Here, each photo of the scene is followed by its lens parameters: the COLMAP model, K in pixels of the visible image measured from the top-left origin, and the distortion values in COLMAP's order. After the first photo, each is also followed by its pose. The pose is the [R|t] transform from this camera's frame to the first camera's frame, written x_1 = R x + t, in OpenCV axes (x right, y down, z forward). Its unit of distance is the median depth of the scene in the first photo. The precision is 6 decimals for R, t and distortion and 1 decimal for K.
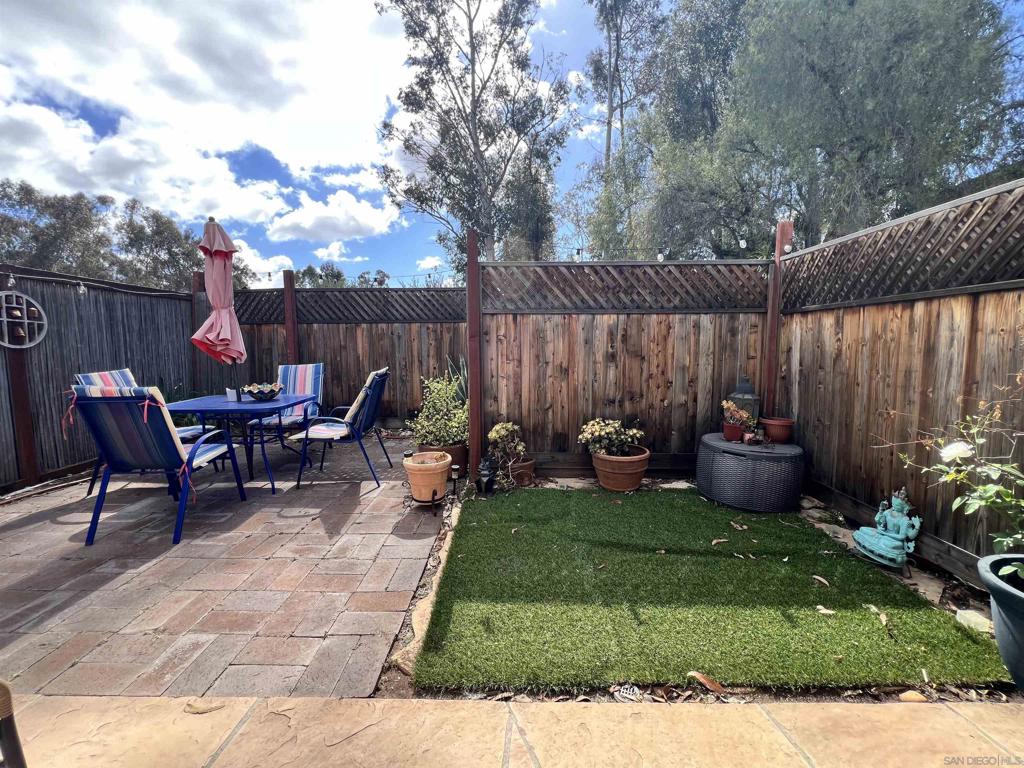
lens RADIAL K [[411.3, 0, 510.8], [0, 411.3, 387.4], [0, 0, 1]] dist [0.000026, -0.000003]
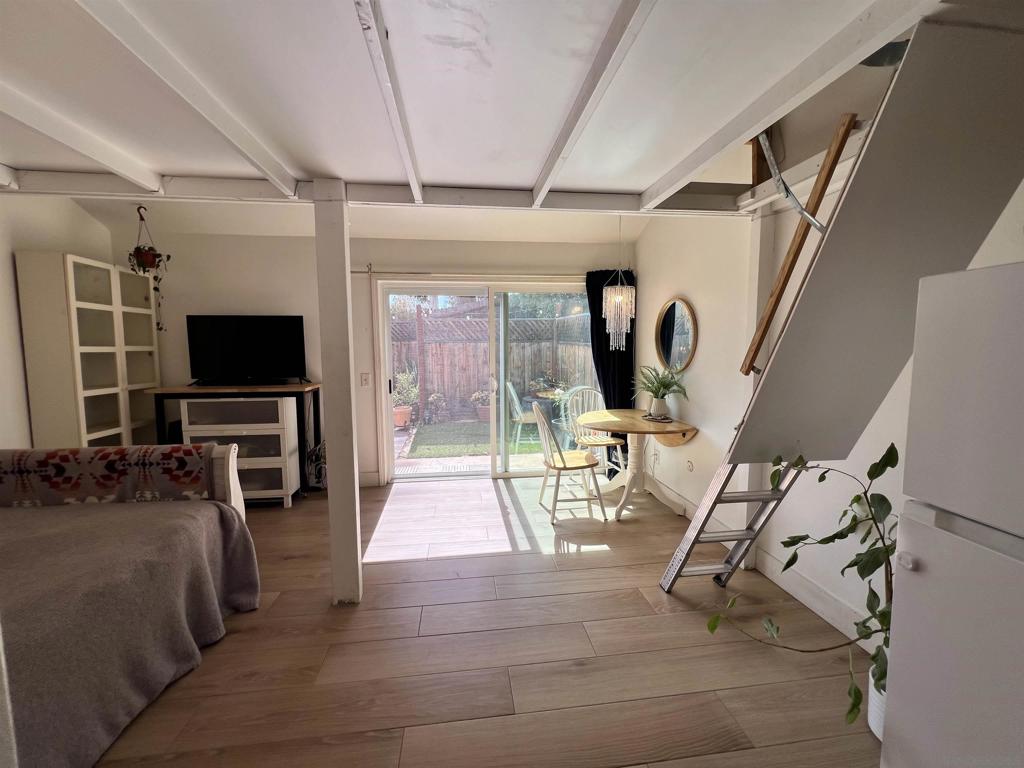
lens RADIAL K [[411.3, 0, 510.5], [0, 411.3, 378.5], [0, 0, 1]] dist [0.000026, -0.000003]
pose [[0.991173, -0.025562, 0.130089, 0.092307], [0.024902, 0.999667, 0.006693, 0.001494], [-0.130217, -0.003394, 0.991480, -1.173172]]
